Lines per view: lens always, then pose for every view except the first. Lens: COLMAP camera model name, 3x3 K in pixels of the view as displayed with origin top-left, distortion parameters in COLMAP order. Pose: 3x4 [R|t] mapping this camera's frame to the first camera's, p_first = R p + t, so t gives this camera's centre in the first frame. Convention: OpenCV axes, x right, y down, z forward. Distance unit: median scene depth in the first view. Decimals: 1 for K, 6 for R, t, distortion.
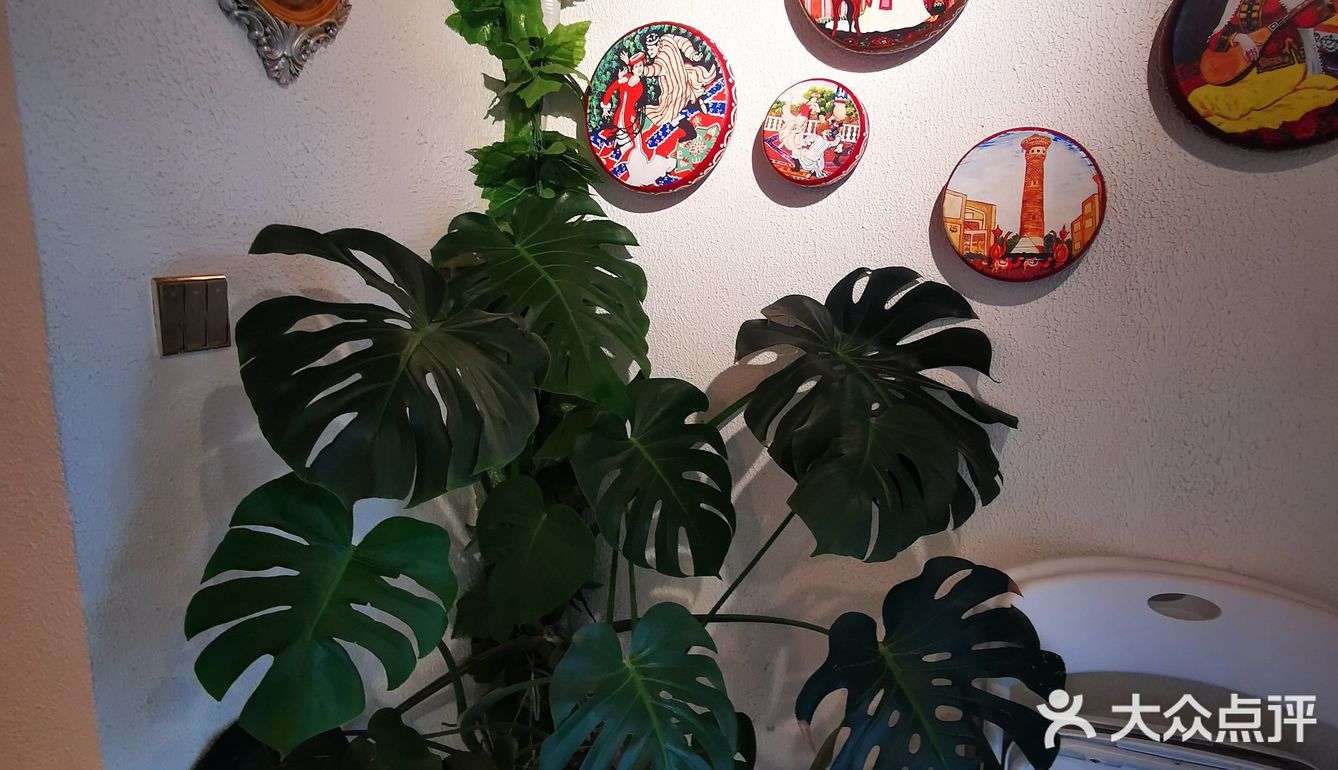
lens RADIAL K [[778.1, 0, 668.7], [0, 778.1, 383.4], [0, 0, 1]] dist [0.000608, 0.000079]
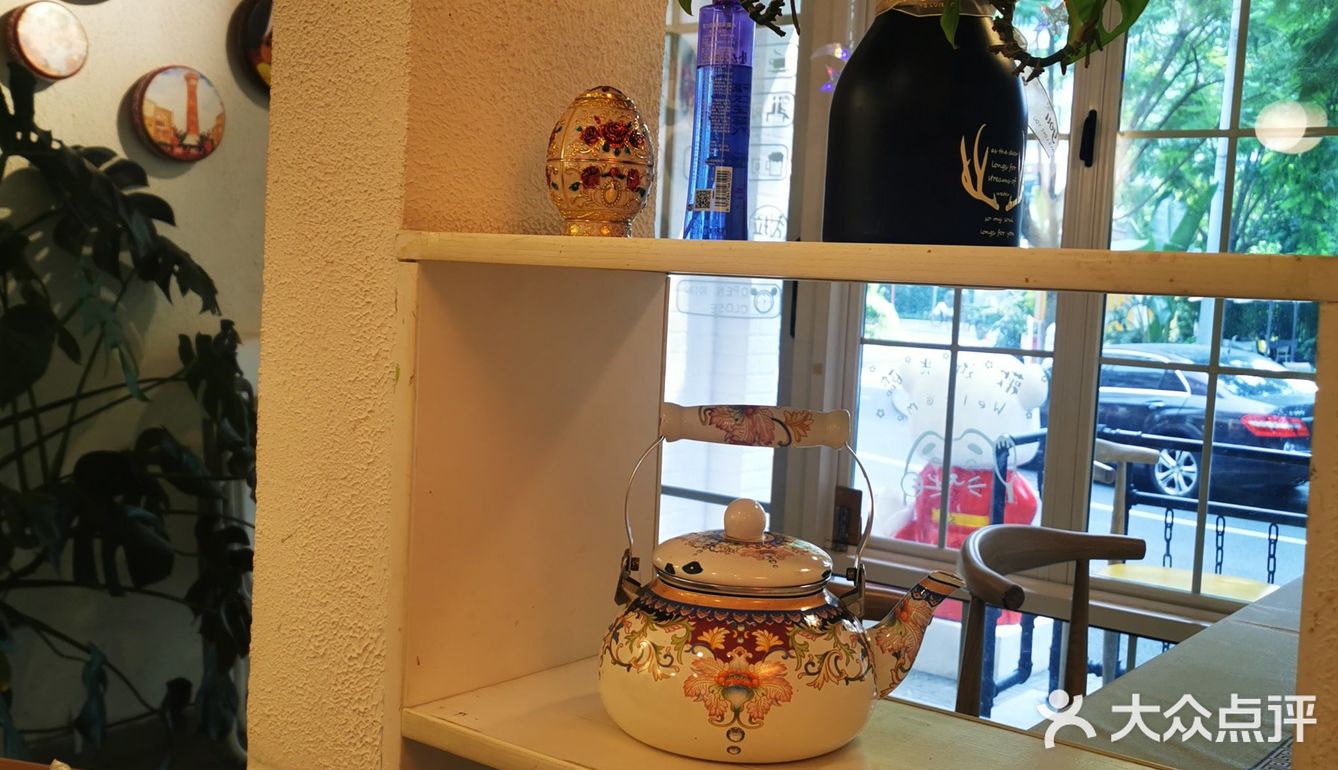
lens RADIAL K [[1396.1, 0, 668.6], [0, 1396.1, 384.9], [0, 0, 1]] dist [-0.001816, 0.000000]
pose [[0.221625, -0.074851, 0.972255, -2.136329], [0.120559, 0.991503, 0.048851, 0.299202], [-0.967651, 0.106387, 0.228766, -0.553640]]
